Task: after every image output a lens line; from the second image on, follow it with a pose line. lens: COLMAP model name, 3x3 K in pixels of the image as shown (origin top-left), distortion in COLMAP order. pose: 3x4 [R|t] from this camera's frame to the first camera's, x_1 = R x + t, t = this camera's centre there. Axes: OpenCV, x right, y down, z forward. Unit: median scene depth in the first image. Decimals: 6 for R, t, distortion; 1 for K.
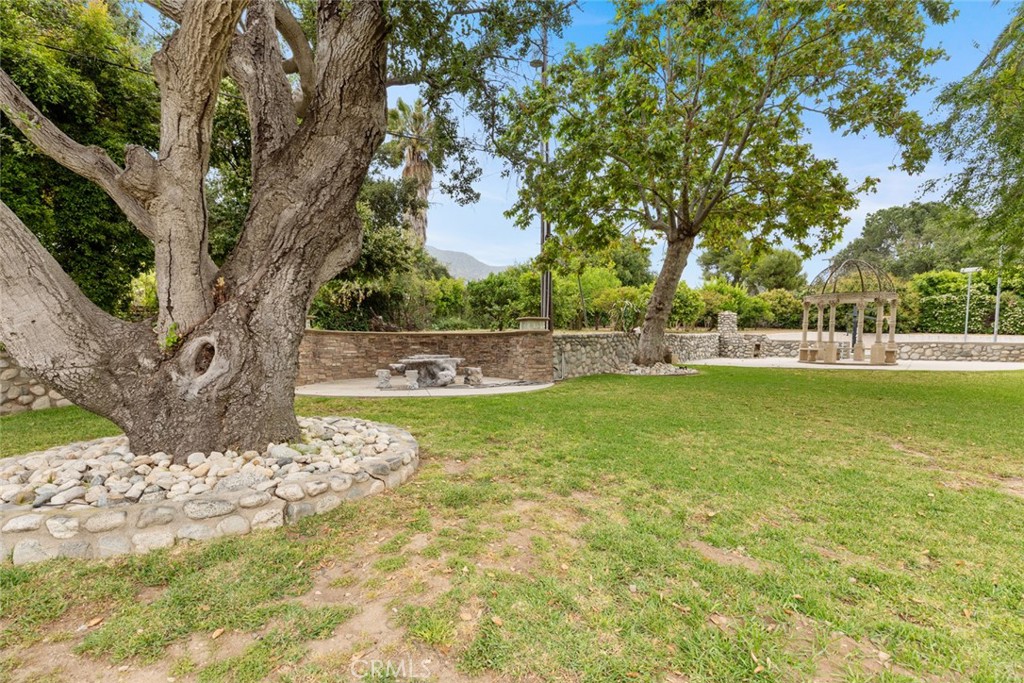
lens RADIAL K [[465.3, 0, 513.5], [0, 465.3, 346.3], [0, 0, 1]] dist [-0.002111, -0.000304]
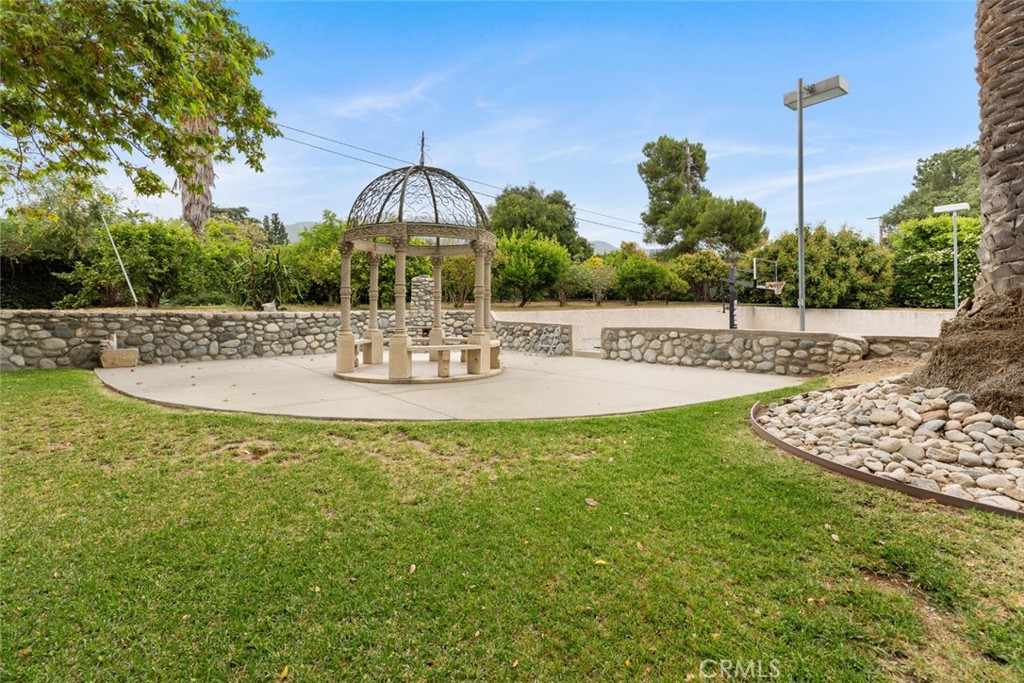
lens RADIAL K [[465.3, 0, 489.9], [0, 465.3, 308.4], [0, 0, 1]] dist [-0.002111, -0.000304]
pose [[0.987203, -0.004607, -0.159402, 0.393601], [-0.000079, 0.999568, -0.029377, -0.007861], [0.159468, 0.029014, 0.986777, 0.237067]]
